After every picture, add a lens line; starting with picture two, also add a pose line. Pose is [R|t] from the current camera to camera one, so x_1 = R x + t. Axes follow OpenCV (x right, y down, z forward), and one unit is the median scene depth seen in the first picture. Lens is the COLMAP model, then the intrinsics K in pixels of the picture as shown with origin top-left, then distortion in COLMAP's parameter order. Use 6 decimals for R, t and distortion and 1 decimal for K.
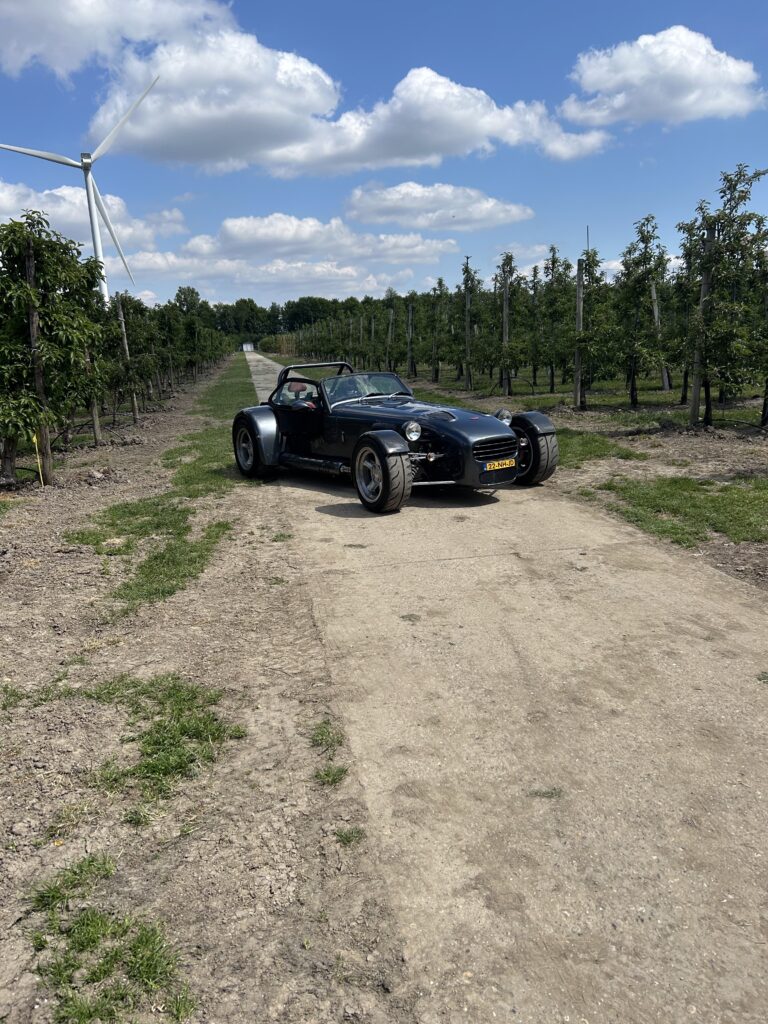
lens RADIAL K [[795.1, 0, 381.9], [0, 795.1, 510.0], [0, 0, 1]] dist [0.016018, 0.004329]
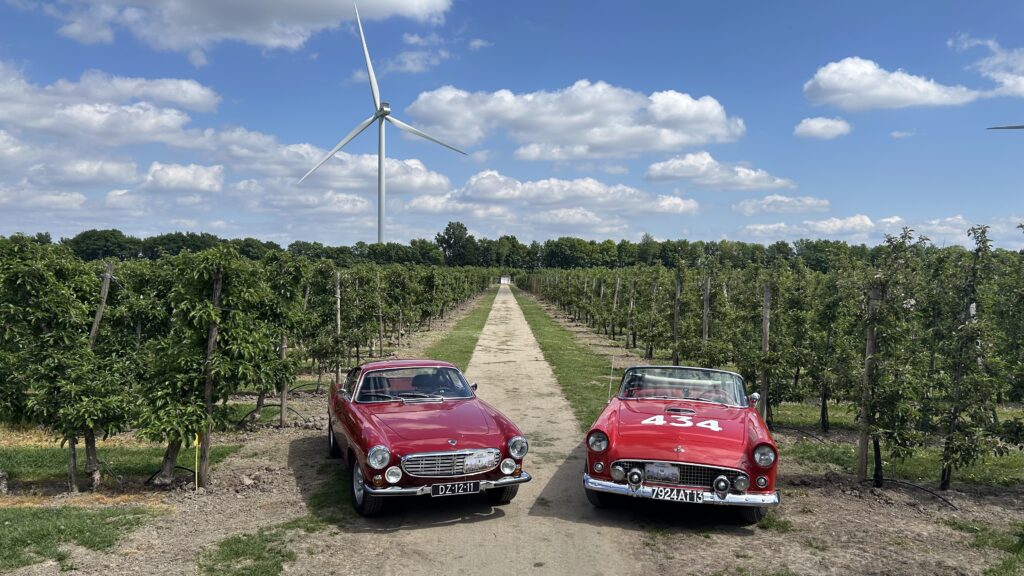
lens RADIAL K [[778.0, 0, 514.4], [0, 778.0, 290.1], [0, 0, 1]] dist [0.013542, -0.000205]
pose [[0.984764, 0.074930, -0.156924, 0.114762], [-0.103130, 0.978230, -0.180084, -0.120755], [0.140014, 0.193524, 0.971053, -0.001337]]
